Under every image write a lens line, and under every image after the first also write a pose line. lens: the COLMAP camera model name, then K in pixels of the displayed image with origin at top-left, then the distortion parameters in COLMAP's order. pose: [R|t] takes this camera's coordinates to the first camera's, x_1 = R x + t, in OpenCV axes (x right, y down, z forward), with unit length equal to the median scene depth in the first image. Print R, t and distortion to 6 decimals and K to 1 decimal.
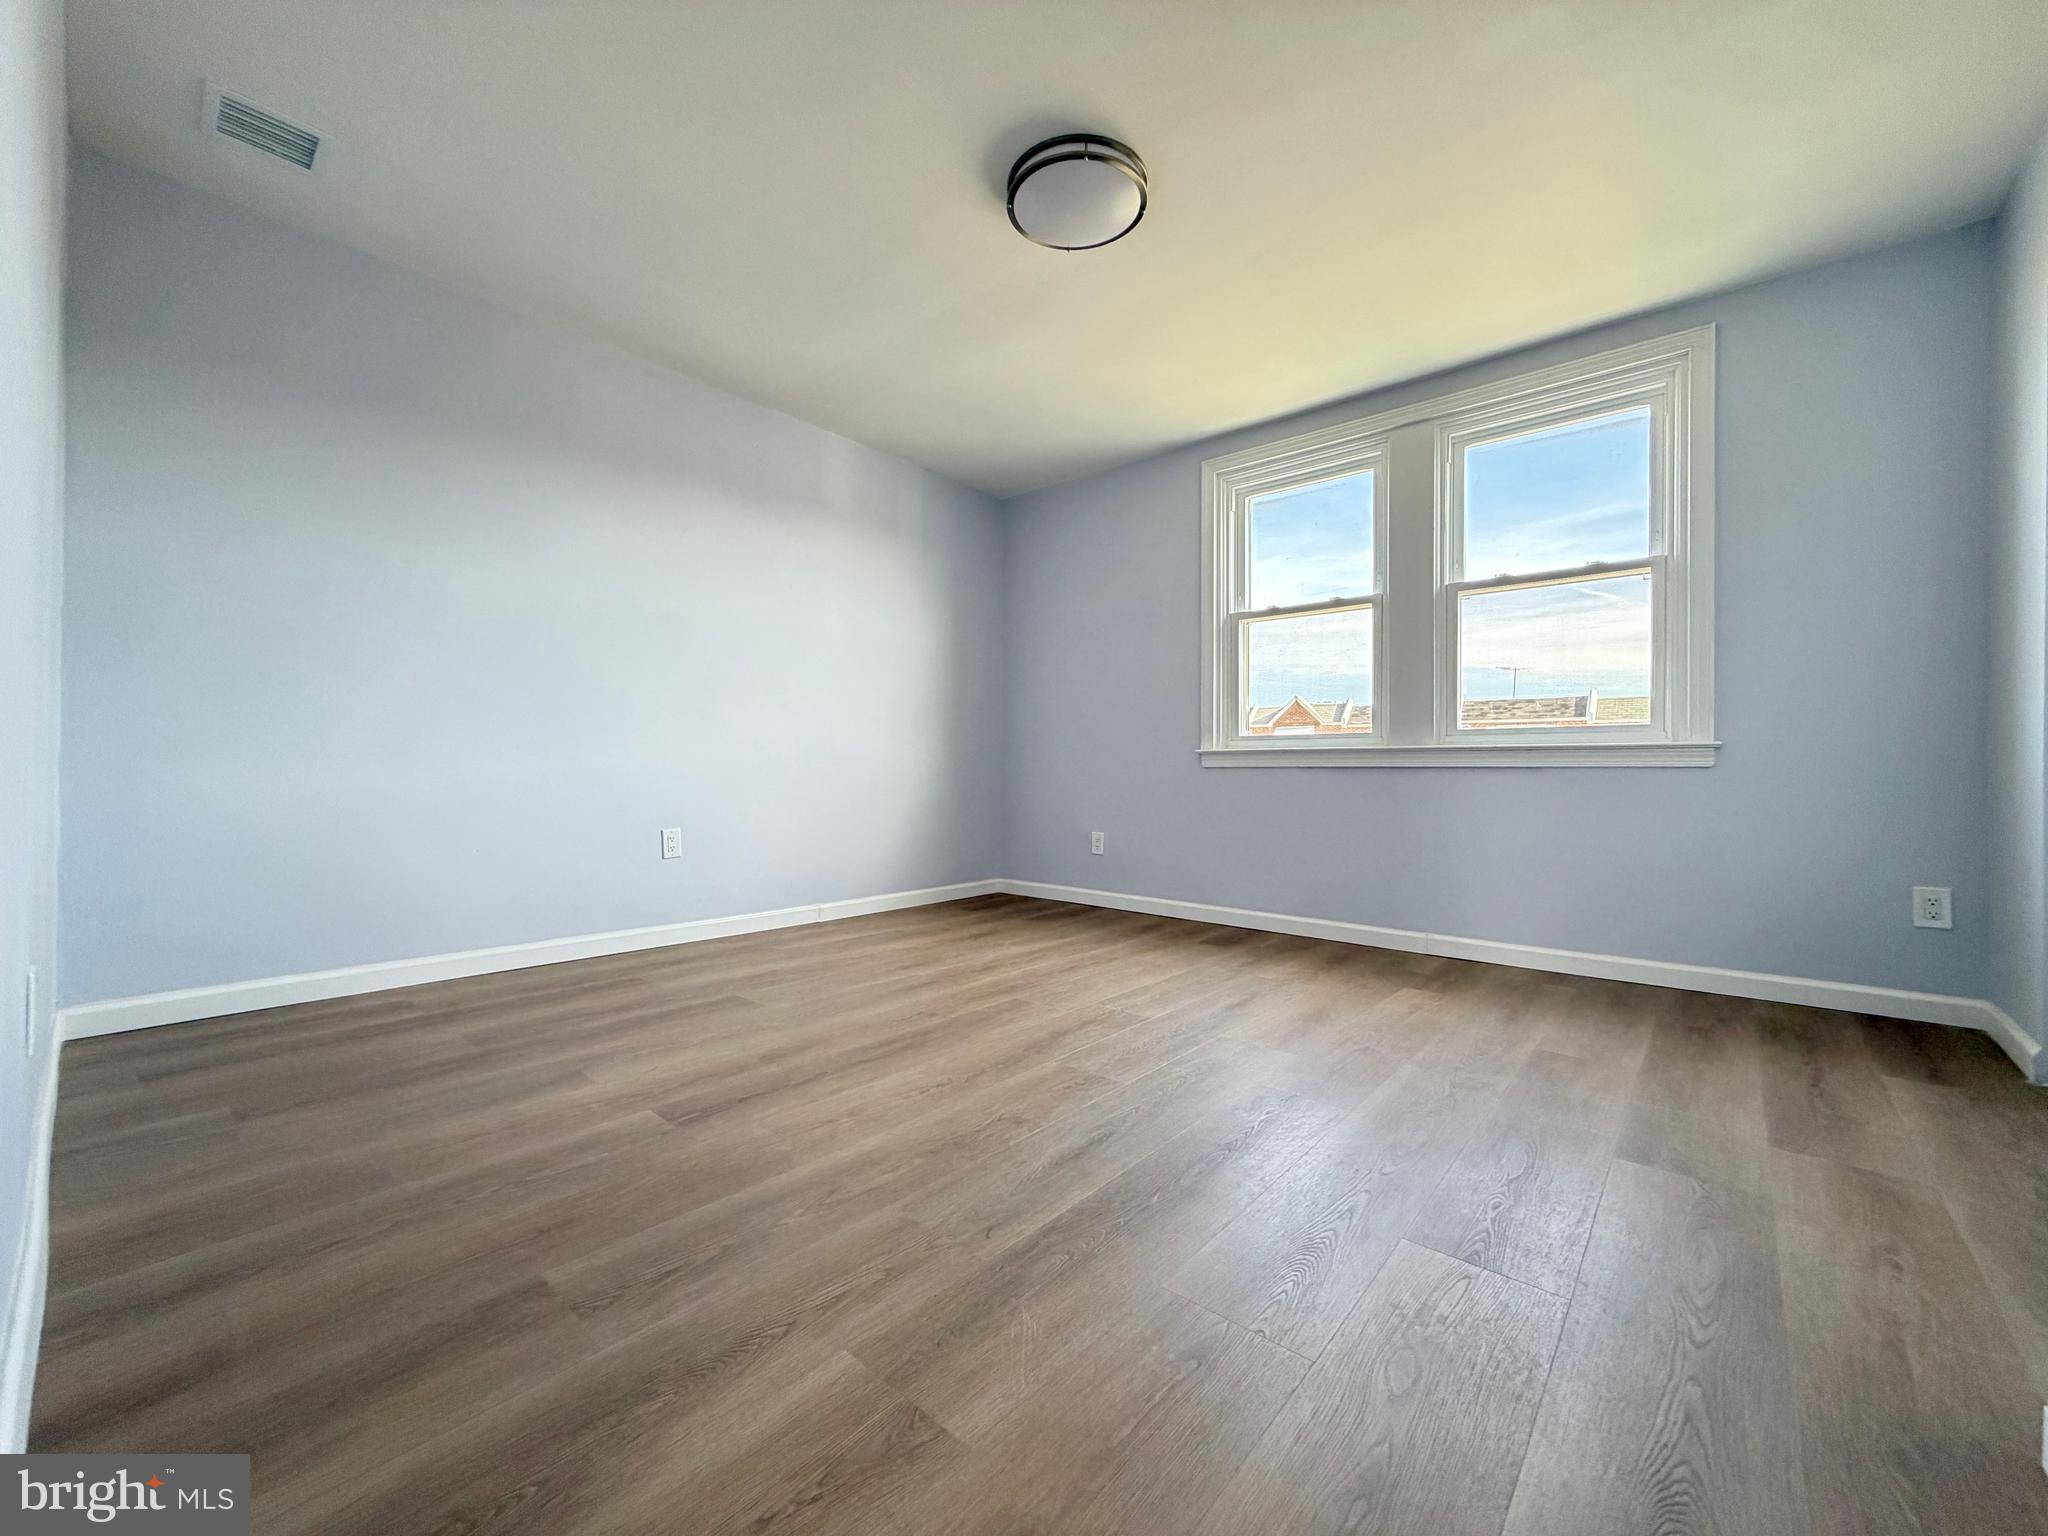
lens RADIAL K [[812.8, 0, 1018.3], [0, 812.8, 765.1], [0, 0, 1]] dist [-0.000691, -0.000026]
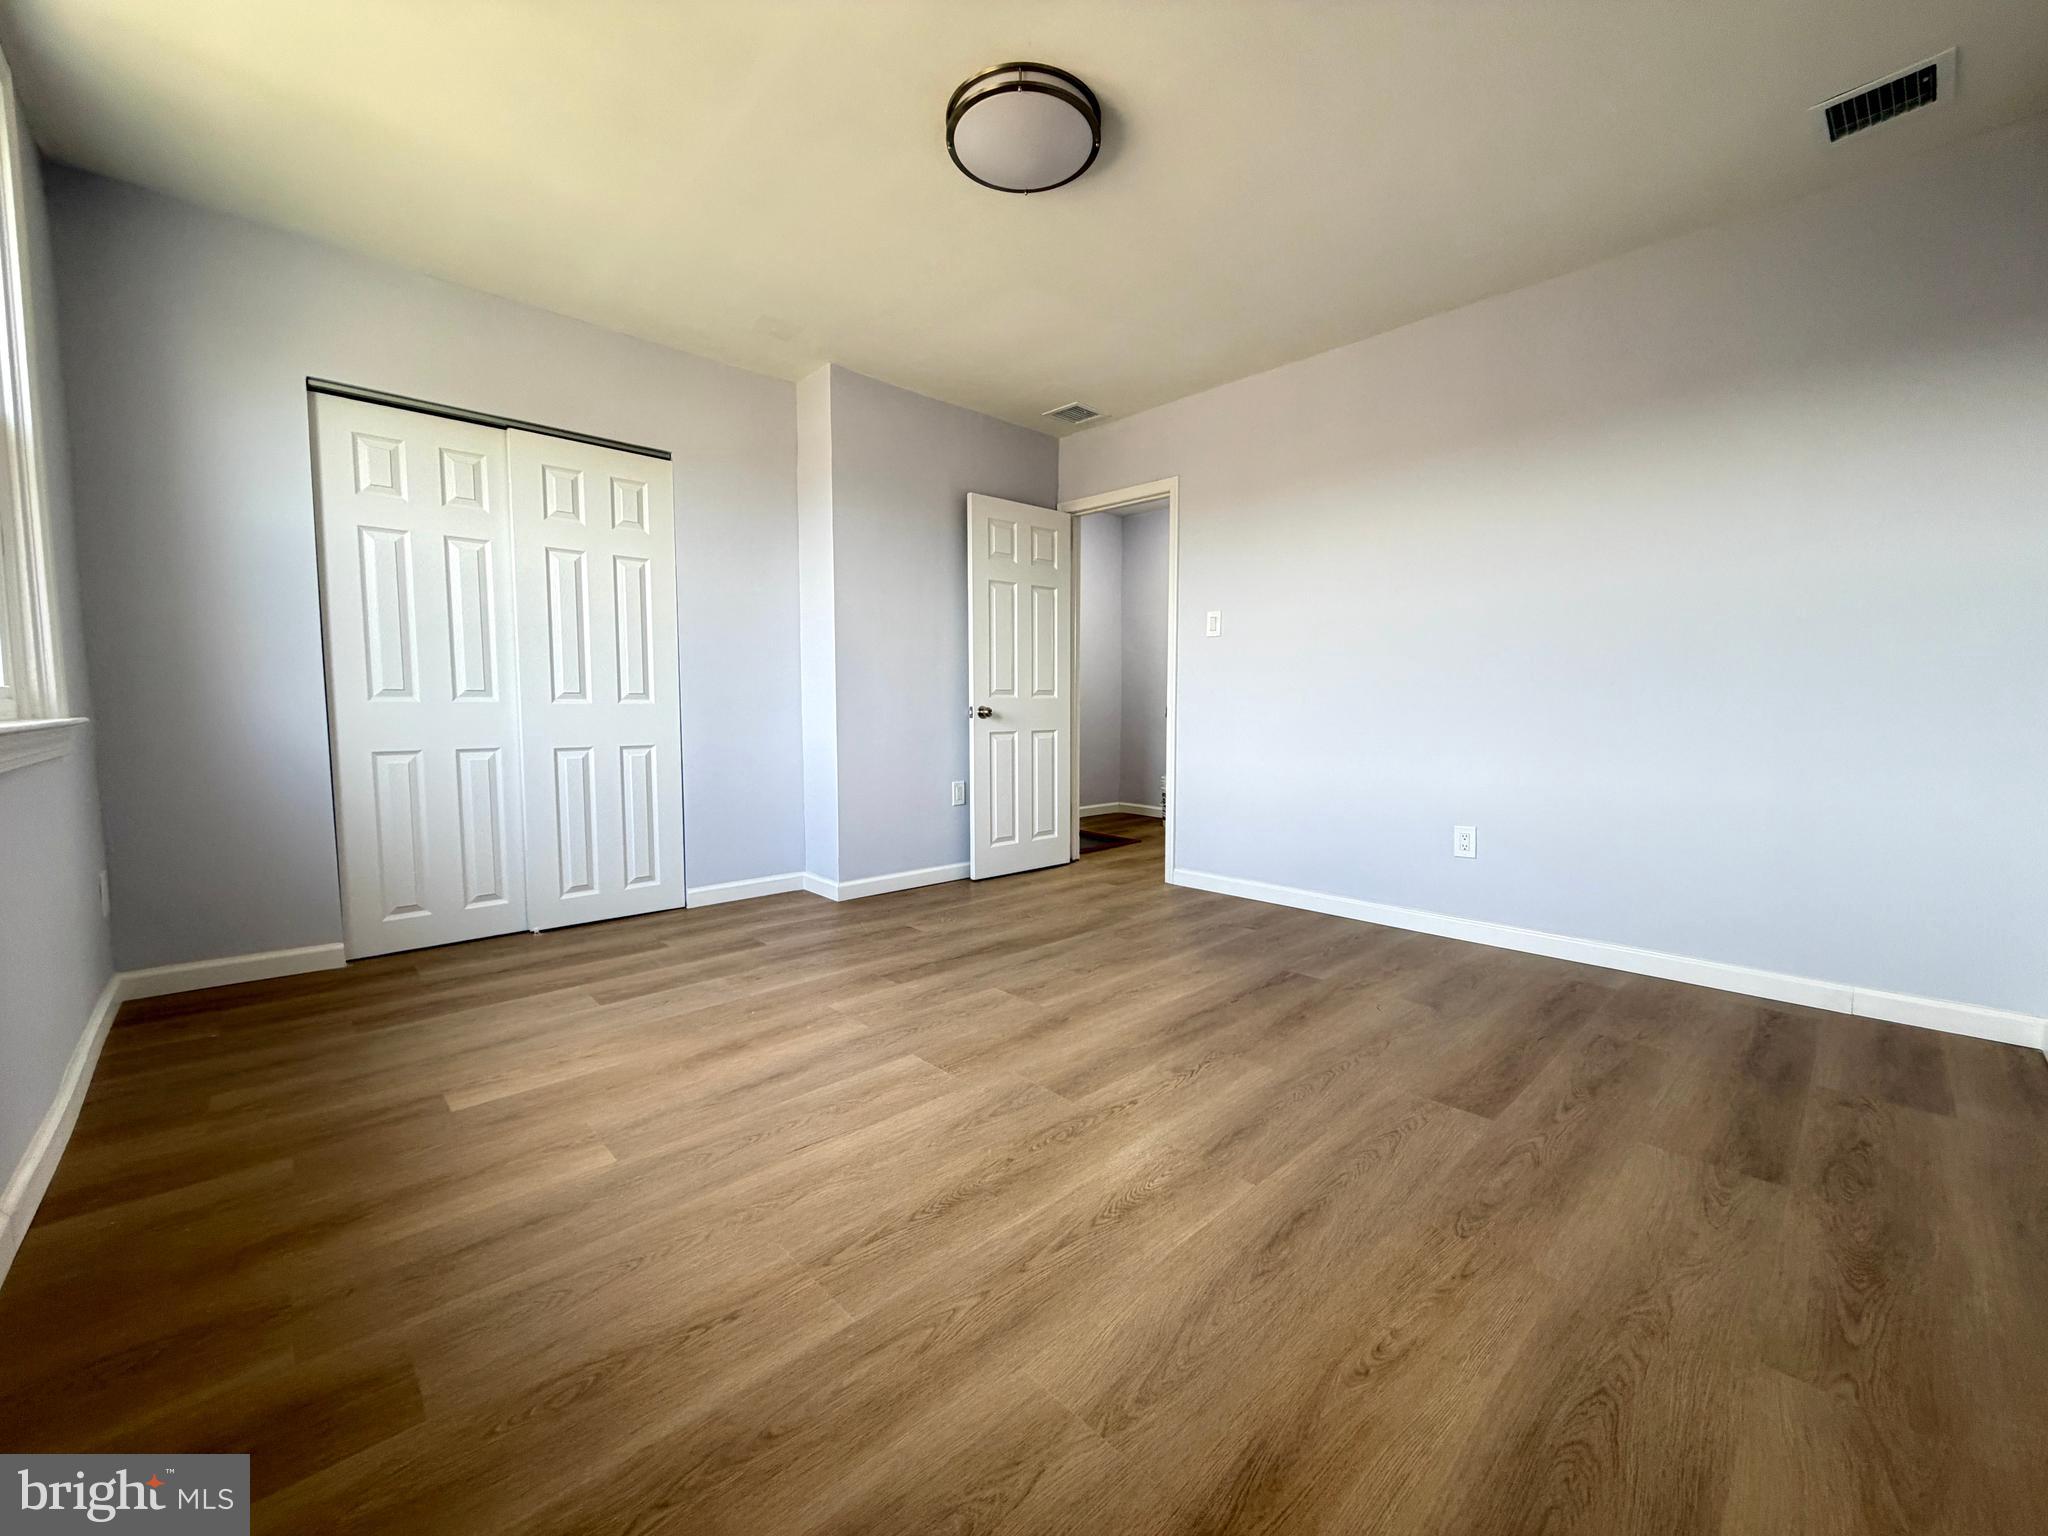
lens RADIAL K [[812.8, 0, 1018.3], [0, 812.8, 765.1], [0, 0, 1]] dist [-0.000691, -0.000026]
pose [[-0.994704, -0.018146, 0.101166, -0.029067], [-0.011313, 0.997641, 0.067707, -0.055238], [-0.102156, 0.066204, -0.992563, 2.008968]]
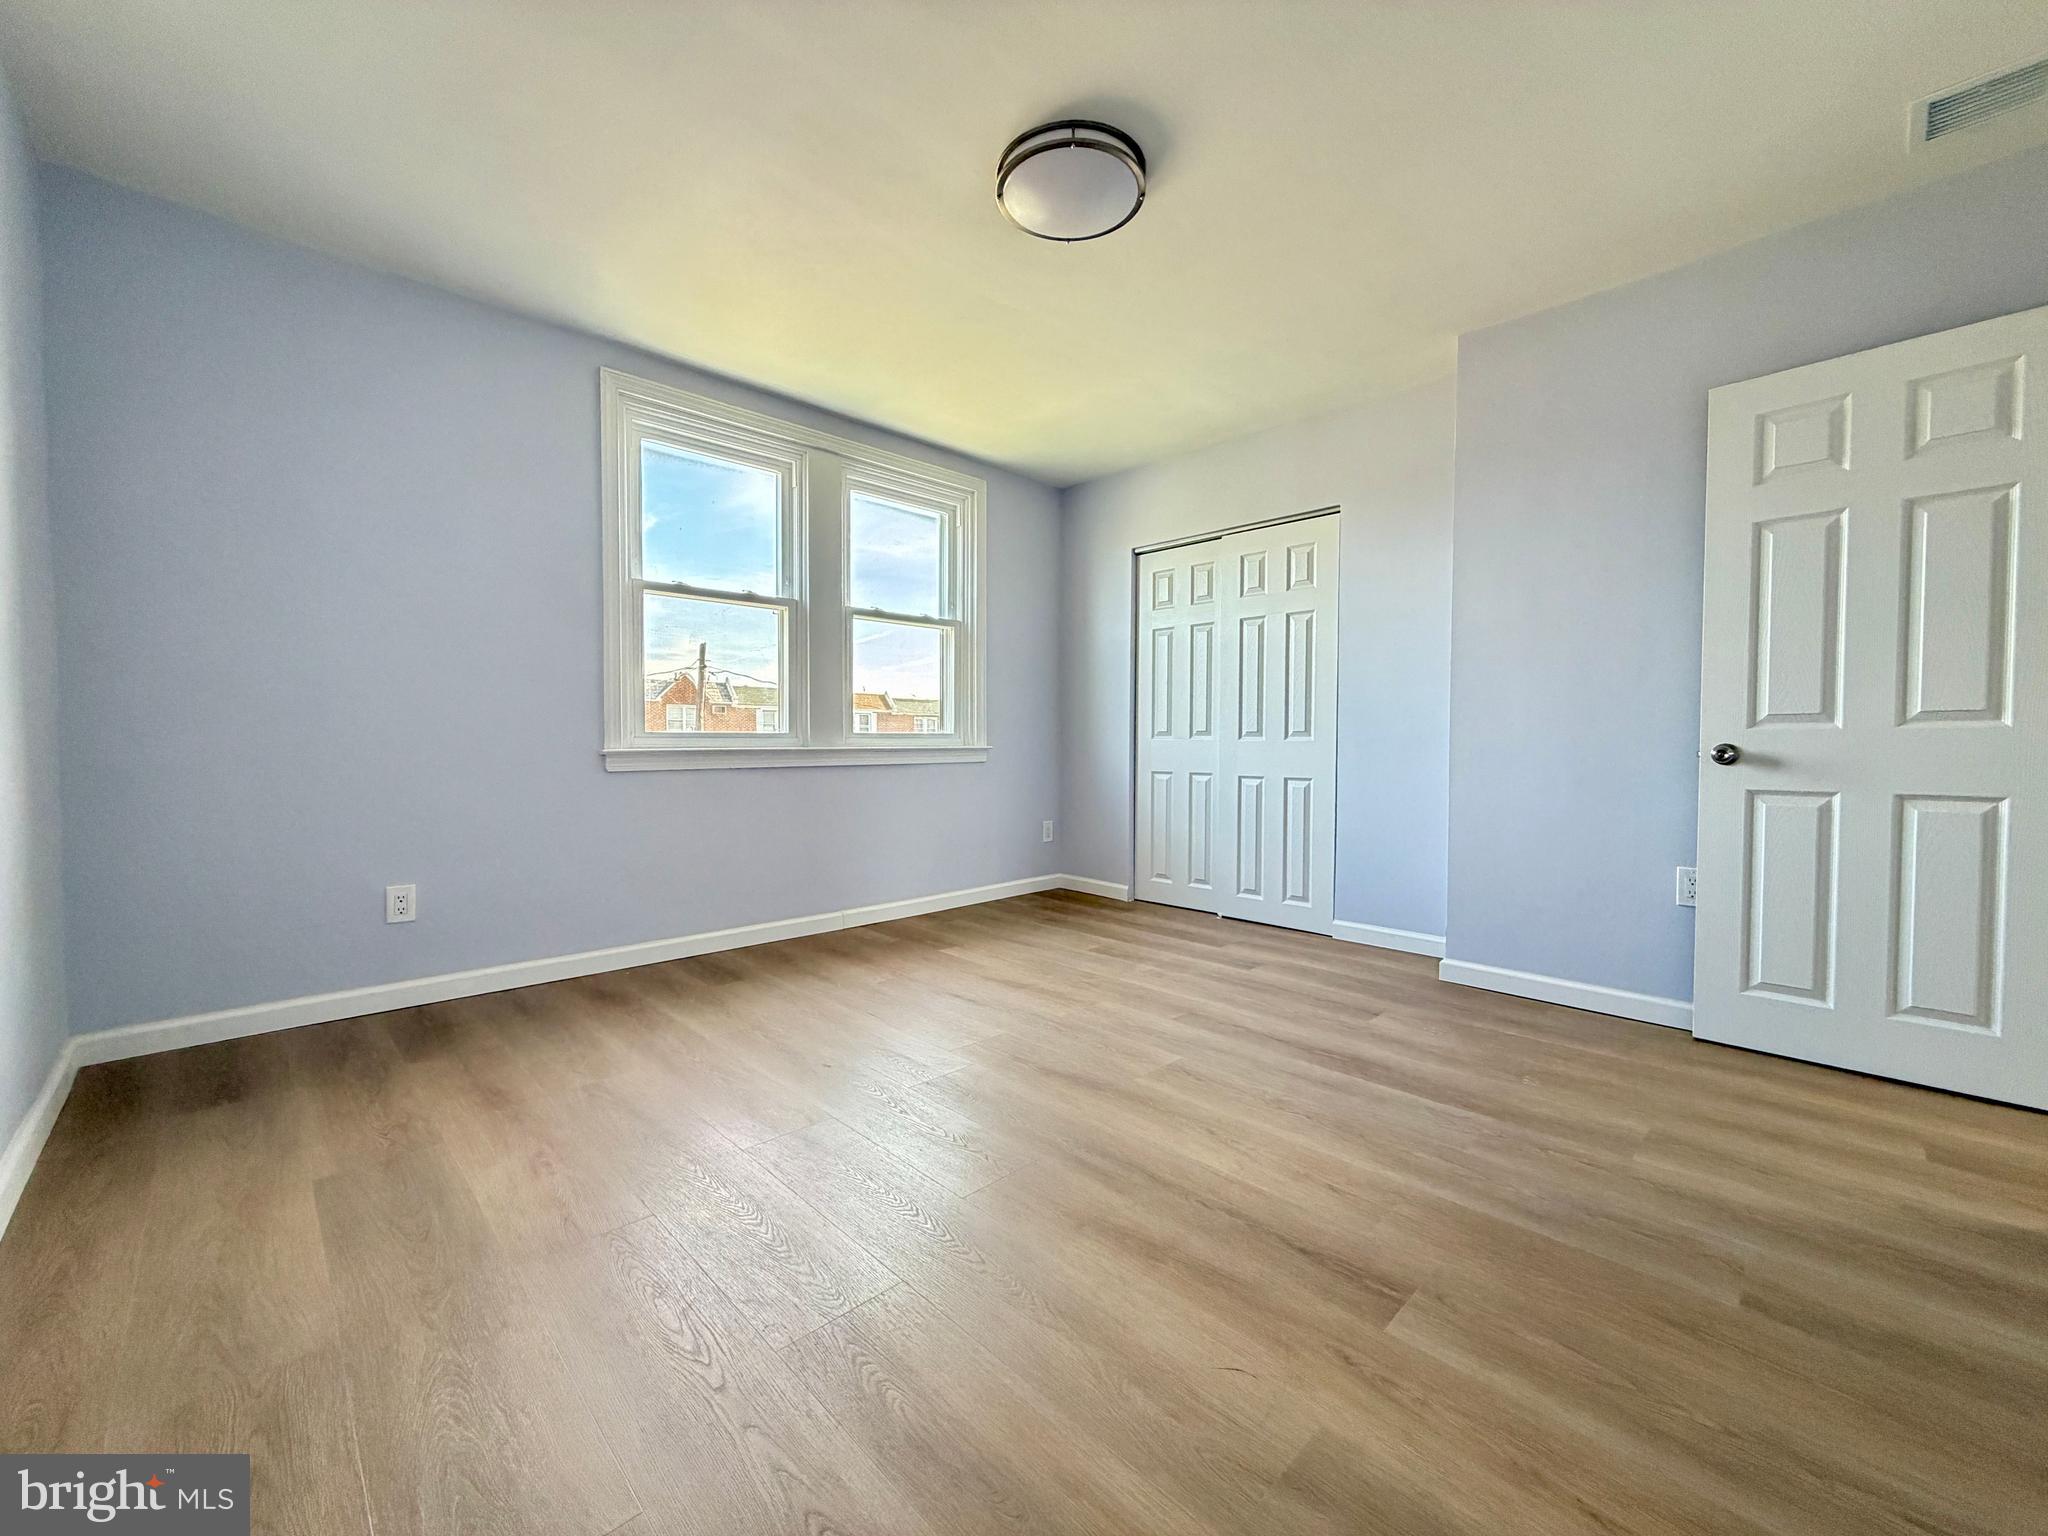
lens RADIAL K [[812.8, 0, 1018.3], [0, 812.8, 765.1], [0, 0, 1]] dist [-0.000691, -0.000026]
pose [[0.087218, -0.037887, 0.995469, -0.919909], [-0.009453, 0.999200, 0.038858, -0.067903], [-0.996144, -0.012799, 0.086790, 0.999523]]
